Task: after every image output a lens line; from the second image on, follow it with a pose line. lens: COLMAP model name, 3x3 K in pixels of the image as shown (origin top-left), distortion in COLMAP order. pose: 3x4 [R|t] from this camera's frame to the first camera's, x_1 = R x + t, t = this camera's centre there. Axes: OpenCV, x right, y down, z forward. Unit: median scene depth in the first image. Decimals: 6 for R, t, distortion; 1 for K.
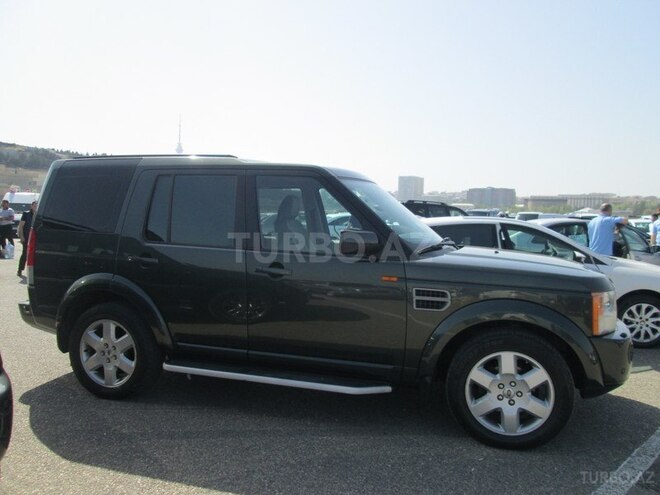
lens RADIAL K [[544.9, 0, 332.5], [0, 544.9, 244.6], [0, 0, 1]] dist [-0.032031, 0.018535]
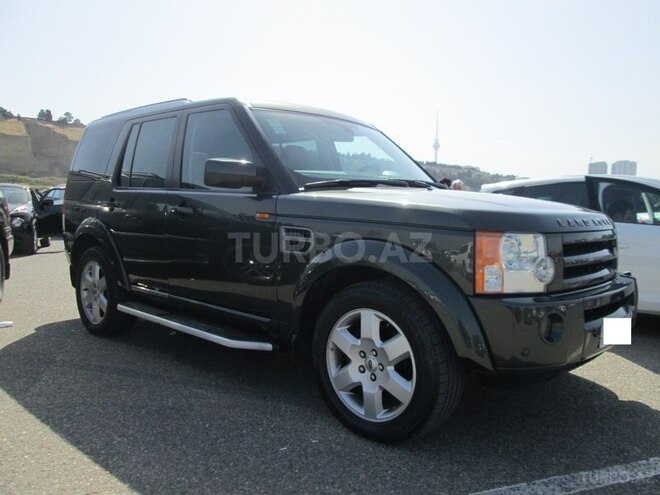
lens RADIAL K [[544.9, 0, 331.0], [0, 544.9, 253.1], [0, 0, 1]] dist [-0.032031, 0.018535]
pose [[0.893619, 0.033273, -0.447592, 0.607538], [-0.022866, 0.999328, 0.028637, 0.098789], [0.448244, -0.015356, 0.893779, 0.302691]]
